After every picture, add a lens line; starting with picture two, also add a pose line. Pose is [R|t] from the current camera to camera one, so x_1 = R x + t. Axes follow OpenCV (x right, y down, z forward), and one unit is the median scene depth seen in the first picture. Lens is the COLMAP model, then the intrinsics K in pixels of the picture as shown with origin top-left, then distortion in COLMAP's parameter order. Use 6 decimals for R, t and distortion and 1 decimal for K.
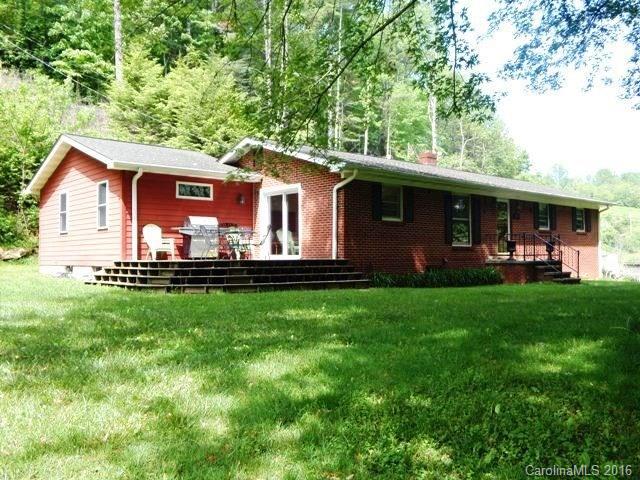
lens RADIAL K [[586.2, 0, 320.0], [0, 586.2, 240.0], [0, 0, 1]] dist [0.003418, 0.000904]
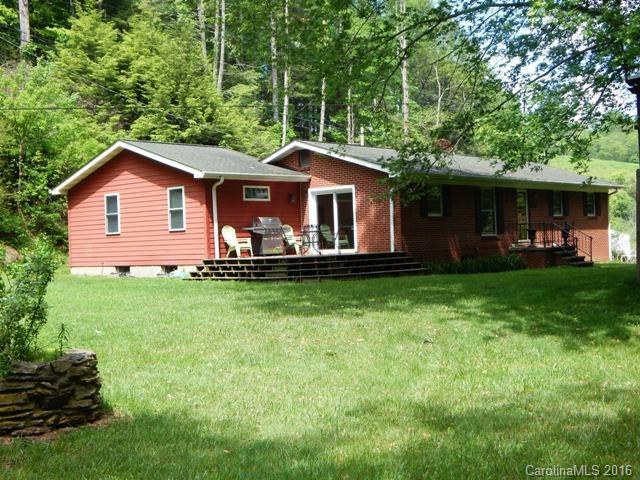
lens RADIAL K [[894.4, 0, 320.0], [0, 894.4, 240.0], [0, 0, 1]] dist [-0.016292, -0.010806]
pose [[0.991136, -0.030558, 0.129291, -0.294285], [0.027349, 0.999274, 0.026521, -0.035264], [-0.130007, -0.022750, 0.991252, -0.623707]]
